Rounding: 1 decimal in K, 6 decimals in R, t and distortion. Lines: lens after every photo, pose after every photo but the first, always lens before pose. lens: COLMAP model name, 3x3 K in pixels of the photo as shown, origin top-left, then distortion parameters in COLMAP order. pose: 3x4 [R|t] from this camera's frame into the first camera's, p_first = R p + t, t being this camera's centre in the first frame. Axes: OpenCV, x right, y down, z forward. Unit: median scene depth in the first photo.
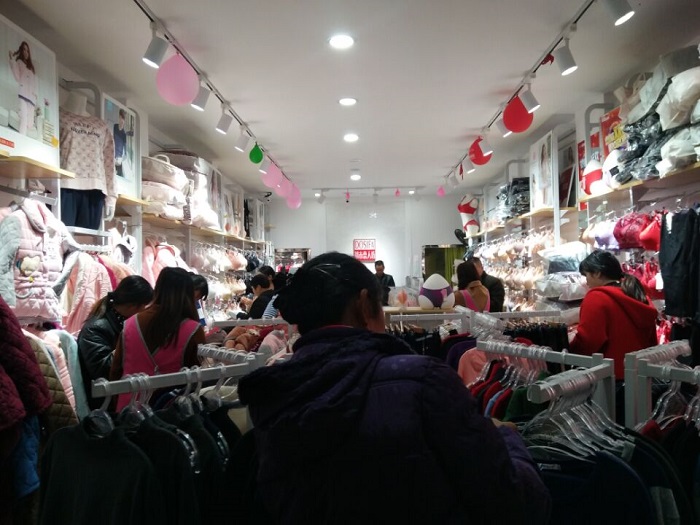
lens RADIAL K [[549.9, 0, 339.7], [0, 549.9, 268.4], [0, 0, 1]] dist [0.074327, -0.077964]
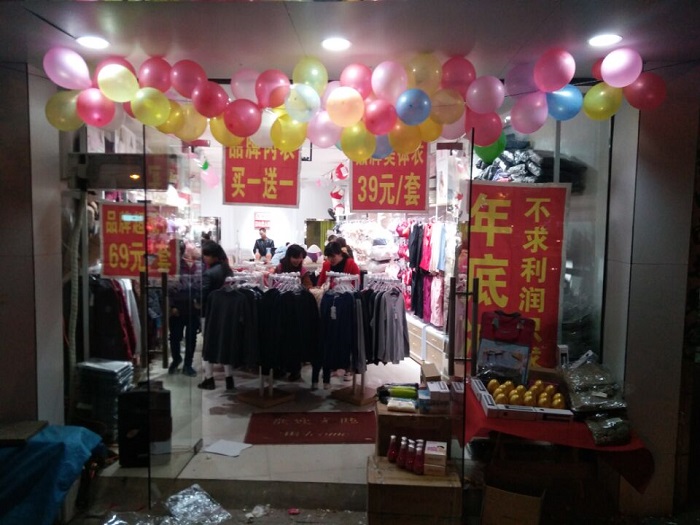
lens RADIAL K [[549.9, 0, 347.9], [0, 549.9, 268.9], [0, 0, 1]] dist [0.074327, -0.077964]
pose [[0.972122, 0.016772, 0.233877, -0.113178], [-0.034965, 0.996655, 0.073863, -0.038393], [-0.231856, -0.079982, 0.969456, -0.638522]]
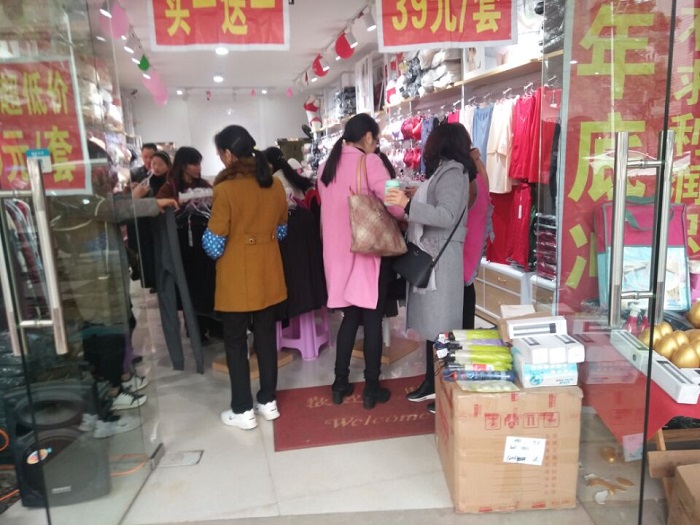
lens RADIAL K [[549.9, 0, 353.6], [0, 549.9, 267.8], [0, 0, 1]] dist [0.074327, -0.077964]
pose [[0.953940, -0.078643, 0.289505, -0.096117], [0.023664, 0.981747, 0.188714, 0.017221], [-0.299062, -0.173171, 0.938389, -0.365755]]
